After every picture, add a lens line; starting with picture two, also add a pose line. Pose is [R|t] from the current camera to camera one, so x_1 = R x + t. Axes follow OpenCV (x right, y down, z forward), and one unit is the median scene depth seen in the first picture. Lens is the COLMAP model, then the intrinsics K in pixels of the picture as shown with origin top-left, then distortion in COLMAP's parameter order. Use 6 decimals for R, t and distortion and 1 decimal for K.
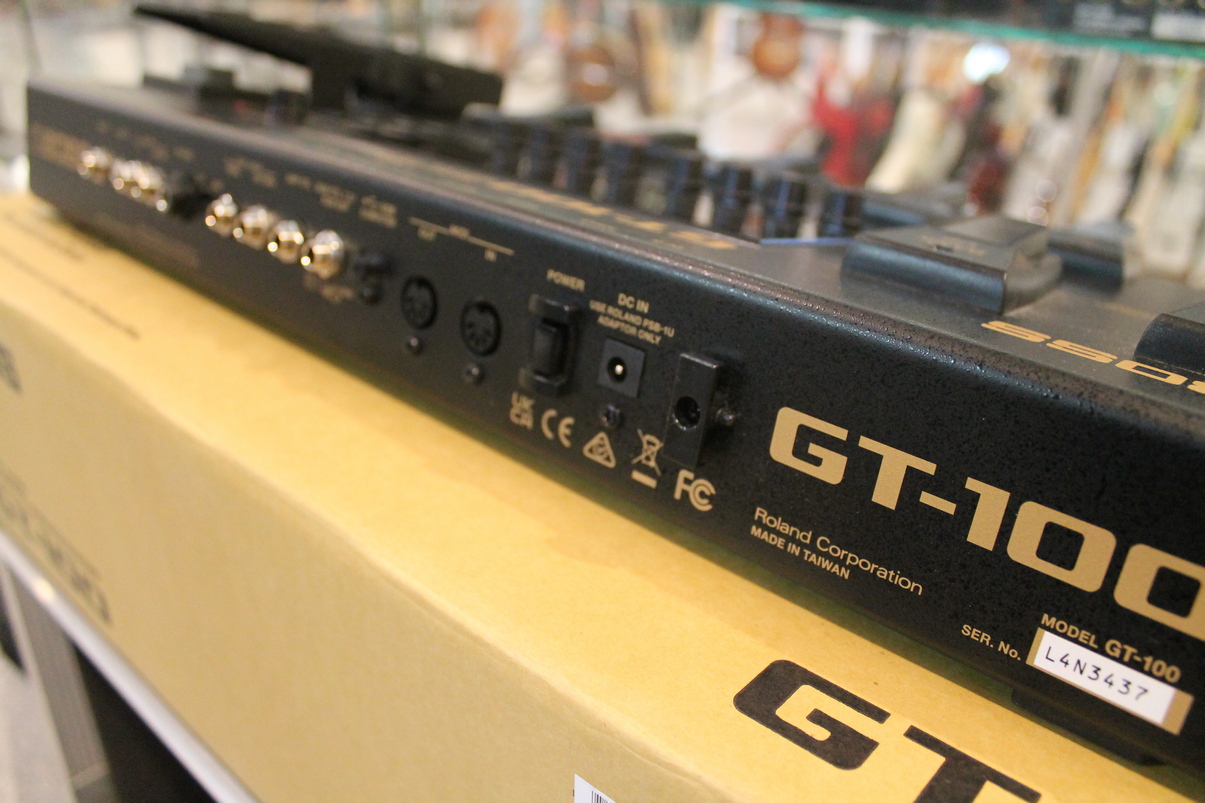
lens RADIAL K [[974.4, 0, 610.4], [0, 974.4, 402.8], [0, 0, 1]] dist [-0.163827, 0.119438]
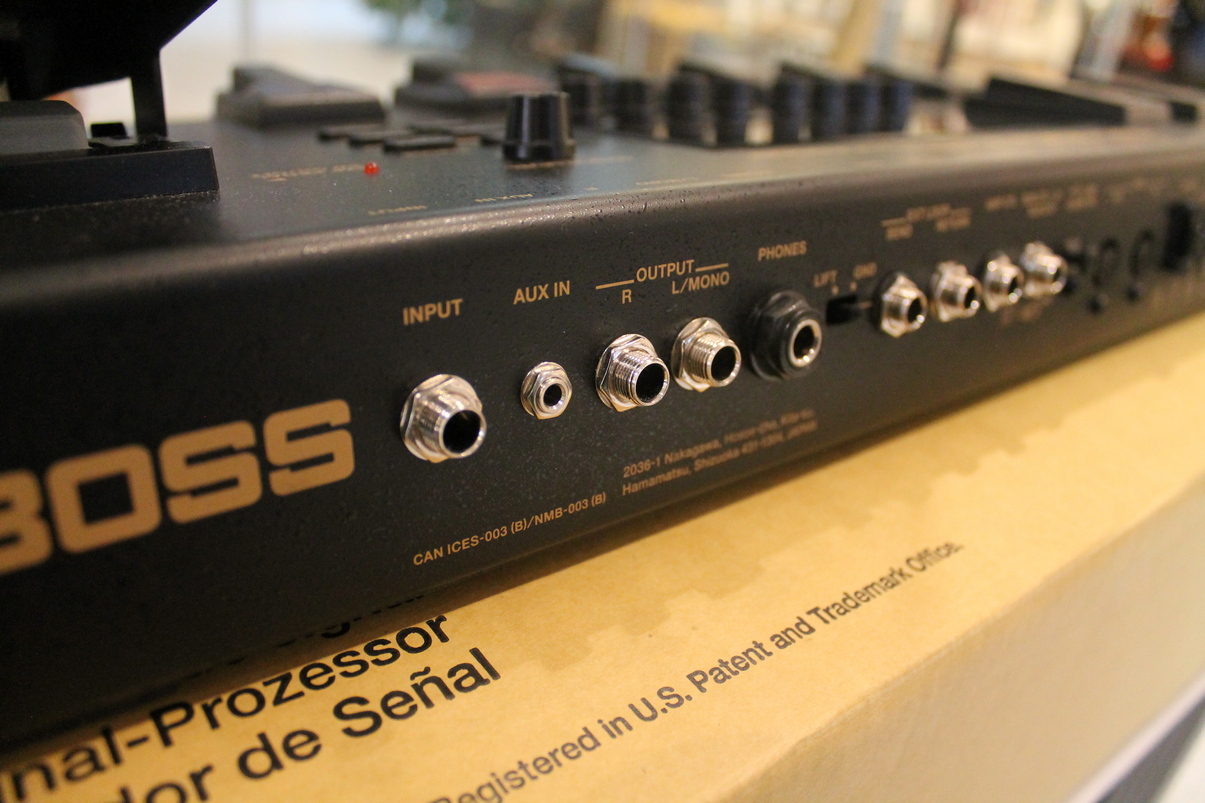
lens RADIAL K [[974.4, 0, 610.4], [0, 974.4, 402.8], [0, 0, 1]] dist [-0.163827, 0.119438]
pose [[0.172593, -0.481687, 0.859179, -1.685323], [0.315338, 0.853382, 0.415091, -0.773132], [-0.933153, 0.199290, 0.299182, 1.666729]]
